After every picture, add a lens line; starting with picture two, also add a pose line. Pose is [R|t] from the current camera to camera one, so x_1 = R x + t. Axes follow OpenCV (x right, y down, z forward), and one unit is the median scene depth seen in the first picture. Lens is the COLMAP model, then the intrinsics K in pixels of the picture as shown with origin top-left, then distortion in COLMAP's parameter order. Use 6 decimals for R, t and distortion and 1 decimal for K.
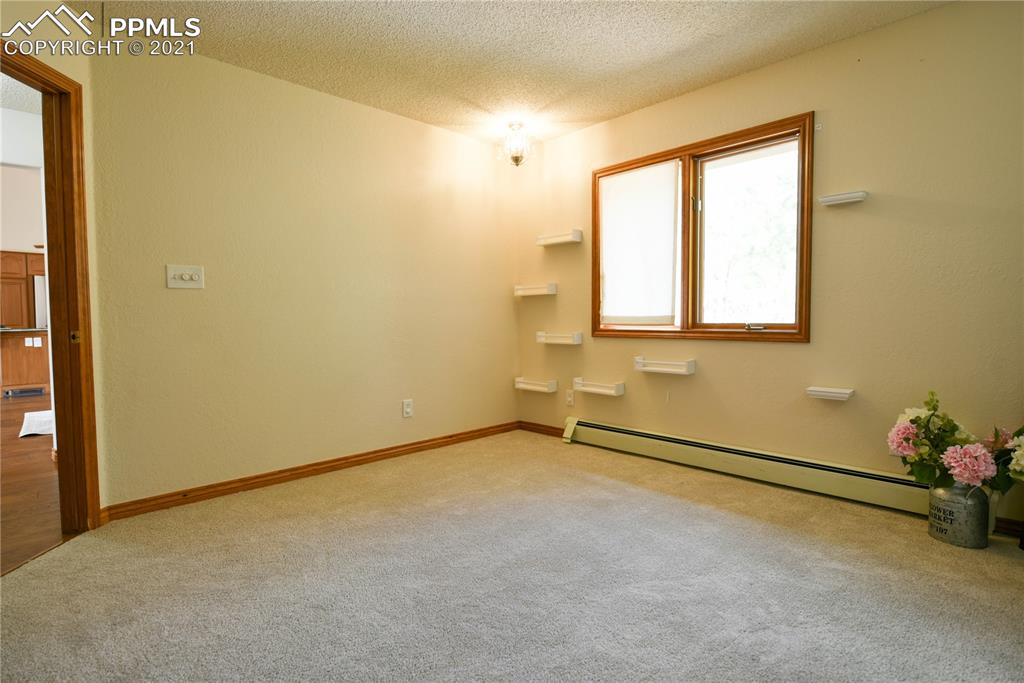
lens RADIAL K [[504.1, 0, 510.3], [0, 504.1, 342.1], [0, 0, 1]] dist [0.003030, -0.008254]
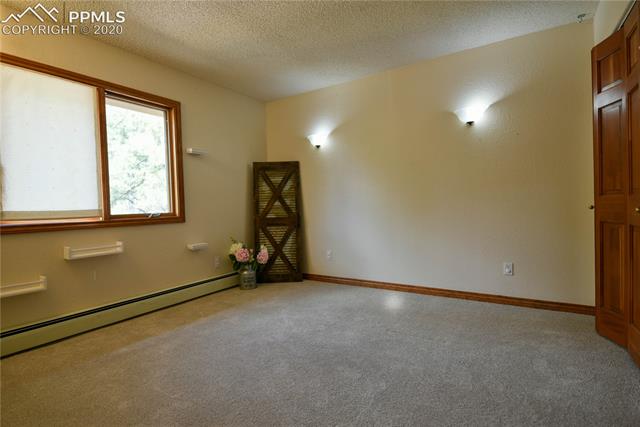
lens RADIAL K [[315.0, 0, 319.0], [0, 315.0, 213.9], [0, 0, 1]] dist [0.003030, -0.008254]
pose [[-0.243002, -0.015651, 0.969900, -0.650659], [0.073088, 0.996732, 0.034396, -0.032373], [-0.967268, 0.079247, -0.241064, 0.749454]]
